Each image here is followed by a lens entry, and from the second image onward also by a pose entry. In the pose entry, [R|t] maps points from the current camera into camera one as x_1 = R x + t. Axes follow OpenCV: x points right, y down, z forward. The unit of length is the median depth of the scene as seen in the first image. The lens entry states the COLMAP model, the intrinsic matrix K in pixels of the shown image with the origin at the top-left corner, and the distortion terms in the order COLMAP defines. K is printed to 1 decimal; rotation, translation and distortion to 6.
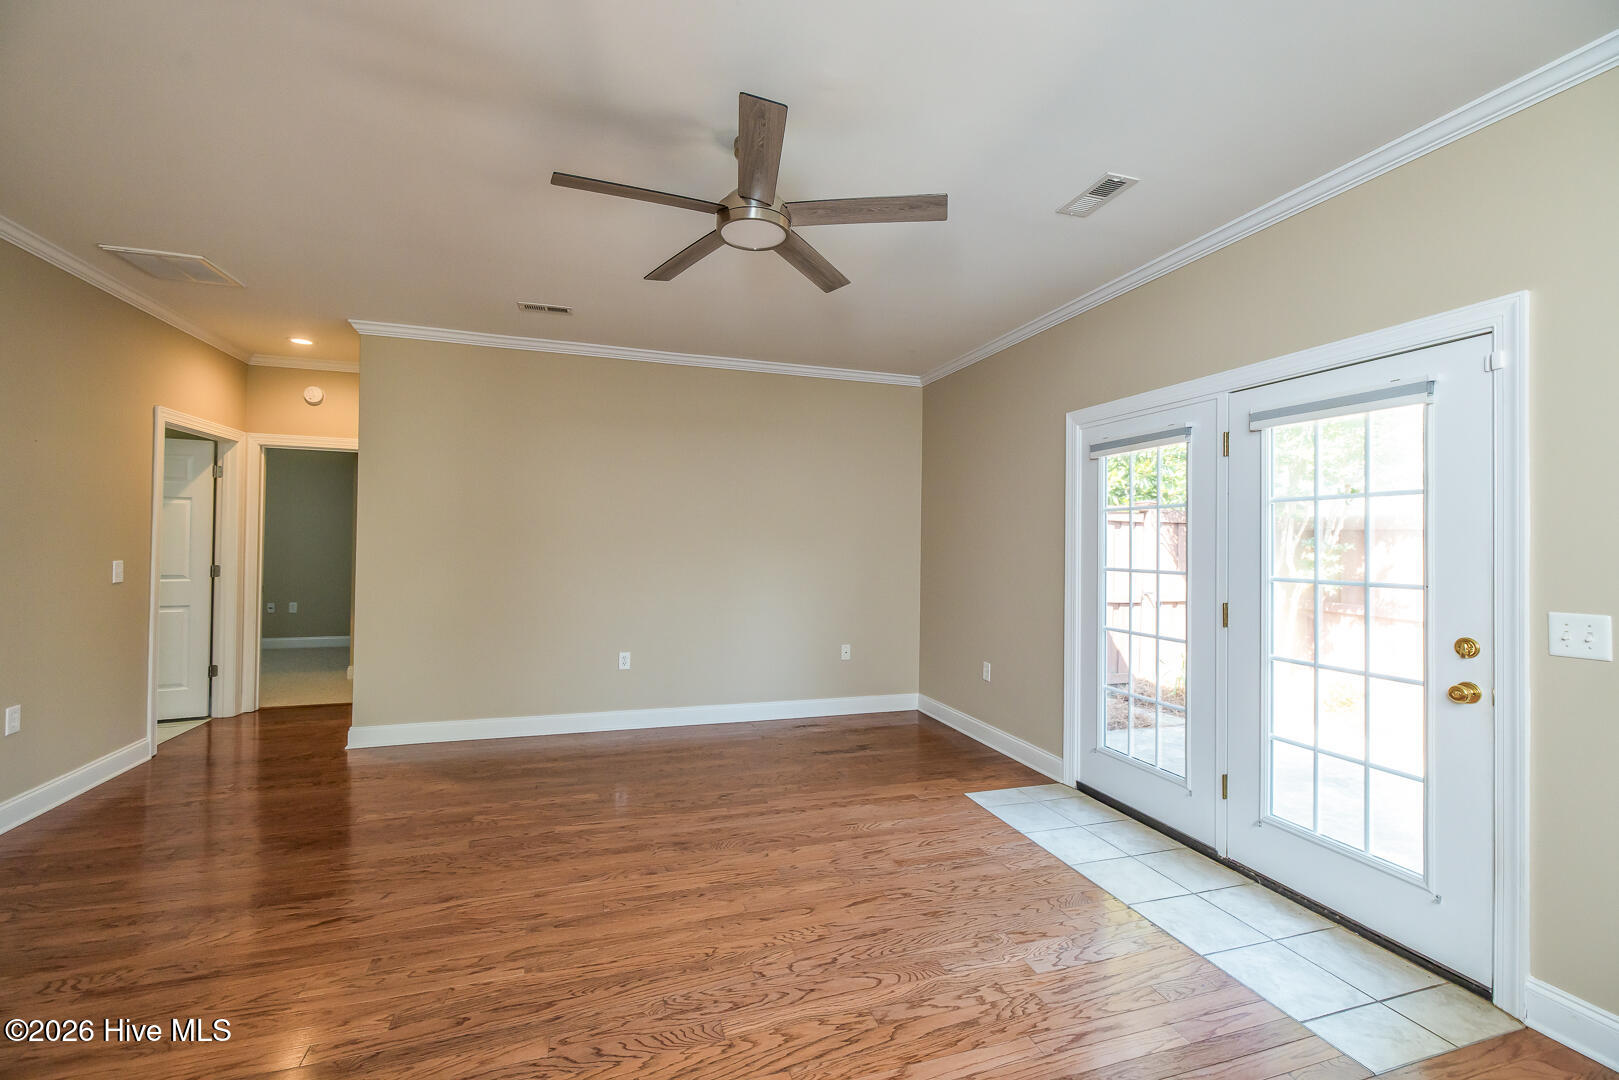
lens RADIAL K [[677.7, 0, 809.3], [0, 677.7, 534.7], [0, 0, 1]] dist [-0.001521, 0.000272]
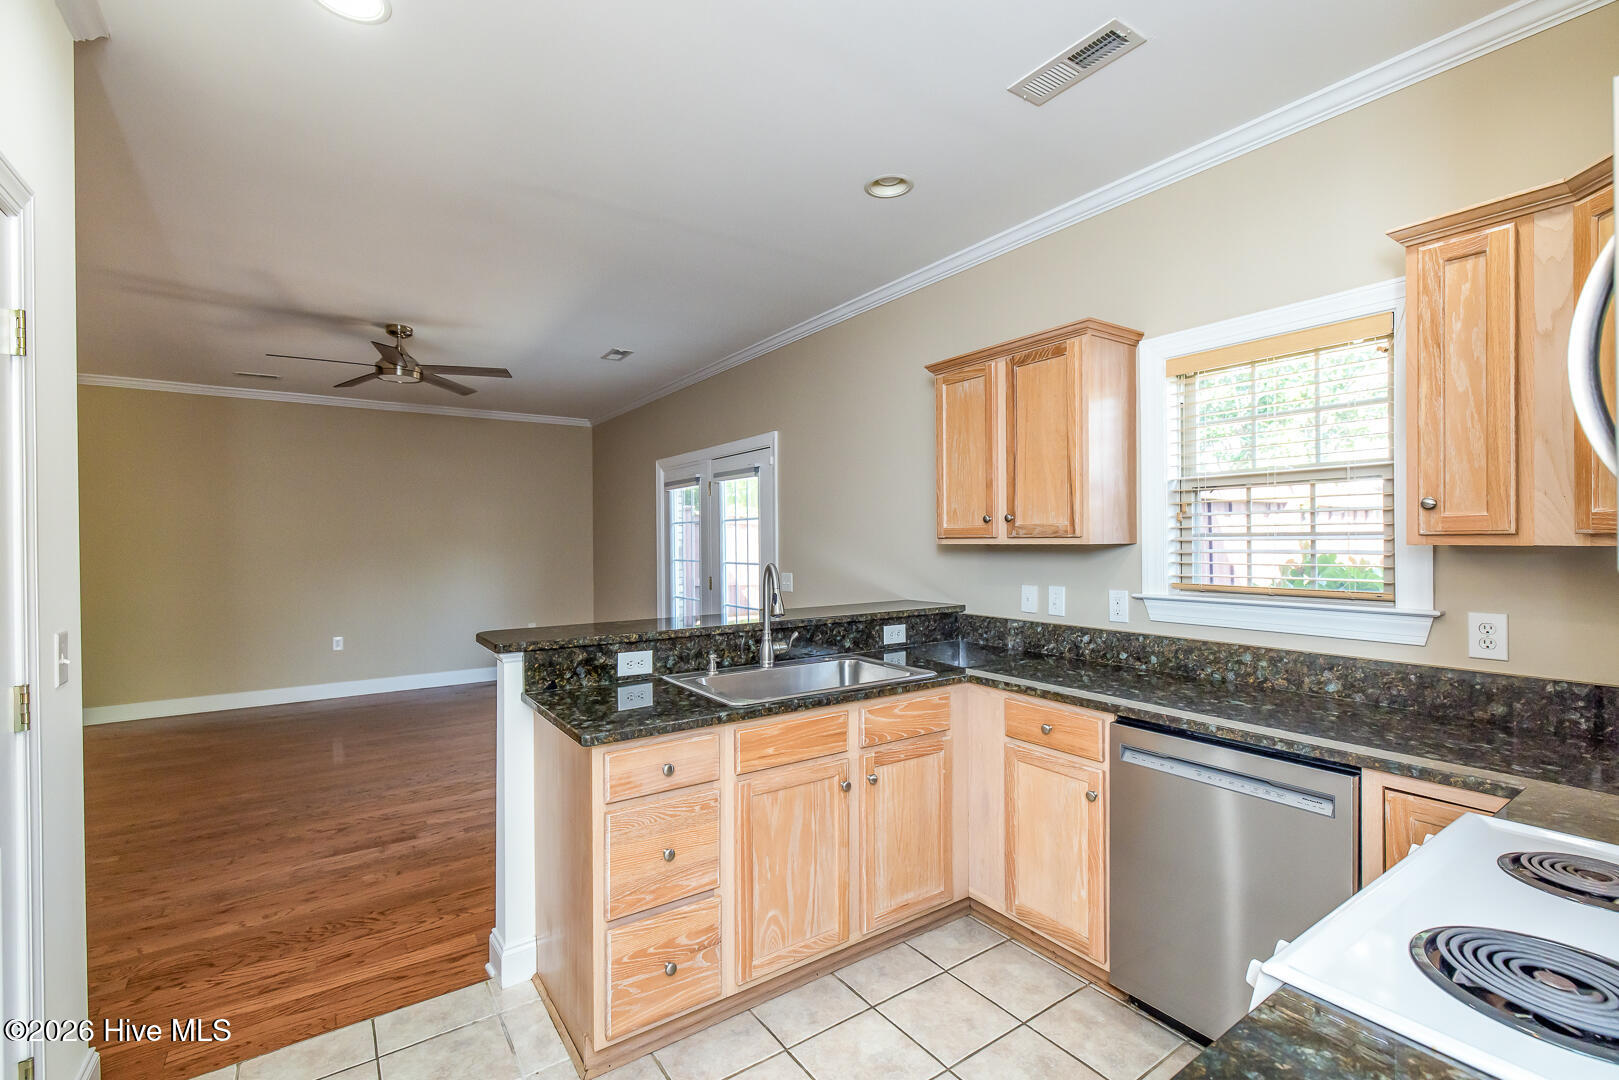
lens RADIAL K [[707.6, 0, 809.5], [0, 707.6, 540.0], [0, 0, 1]] dist [-0.005299, -0.000161]
pose [[0.955211, -0.021149, 0.295169, 0.361270], [0.017292, 0.999728, 0.015672, -0.025696], [-0.295420, -0.009866, 0.955317, -1.016756]]
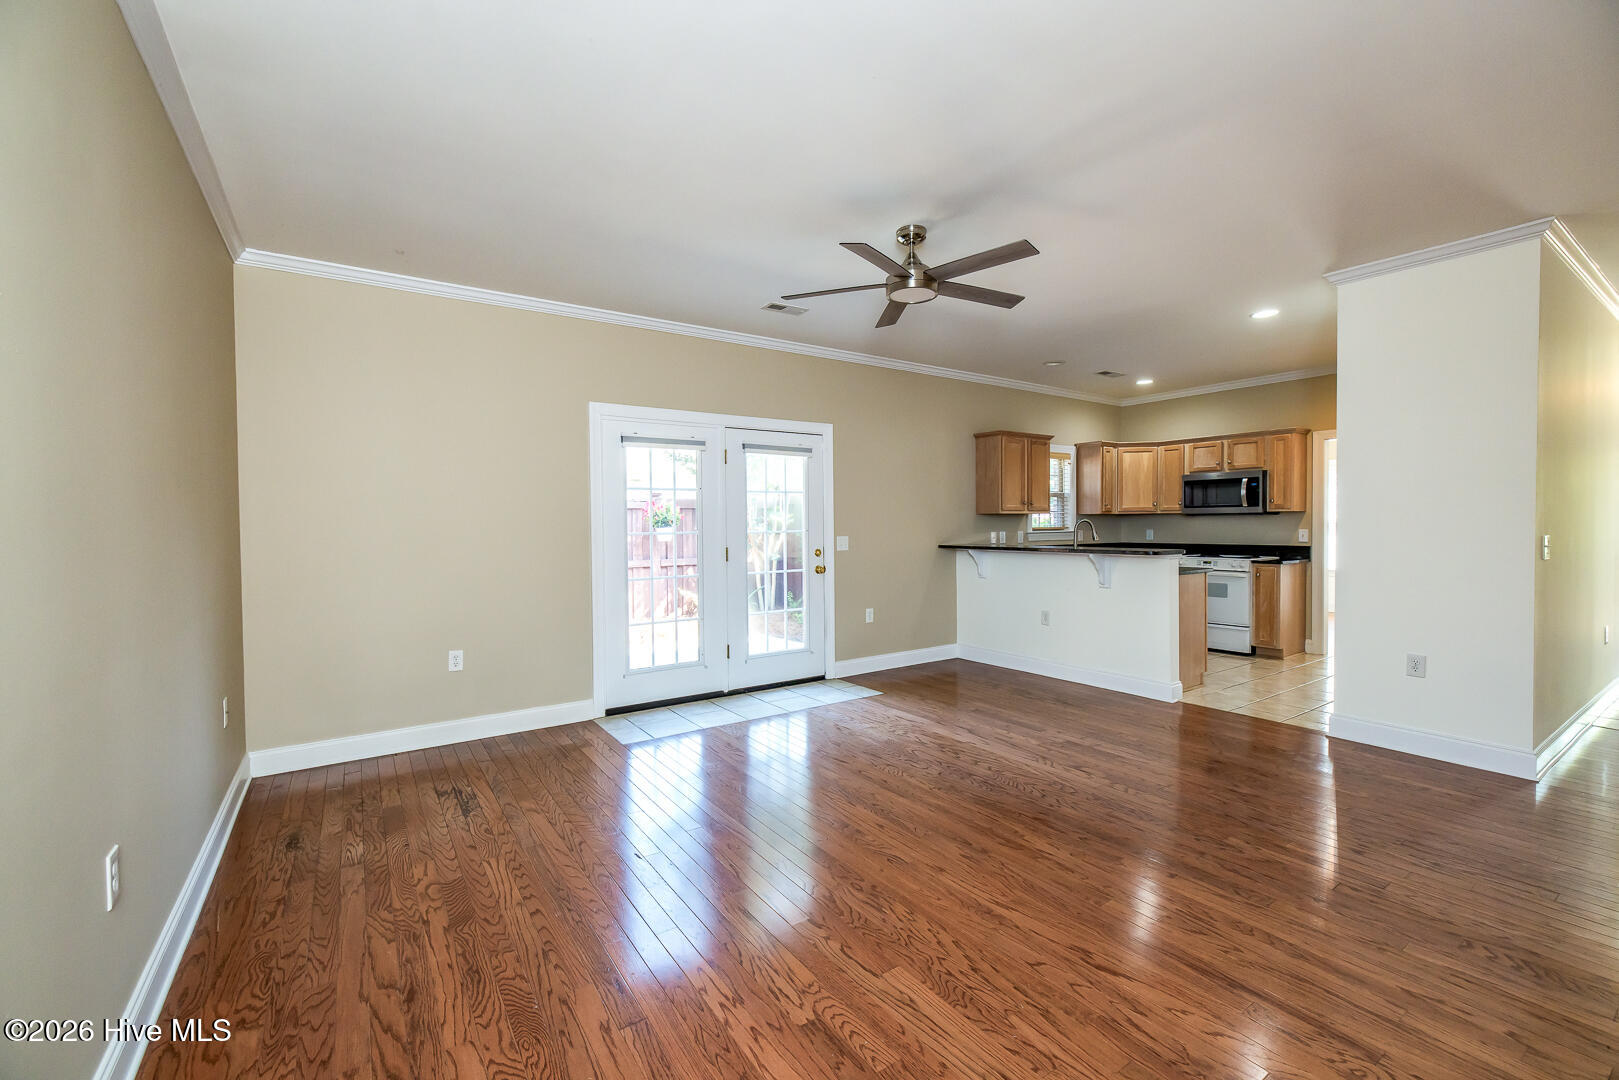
lens RADIAL K [[677.7, 0, 809.3], [0, 677.7, 534.7], [0, 0, 1]] dist [-0.001521, 0.000272]
pose [[-0.285211, -0.027084, 0.958082, -1.296916], [-0.008197, 0.999633, 0.025819, 0.022919], [-0.958430, -0.000489, -0.285328, 1.490999]]
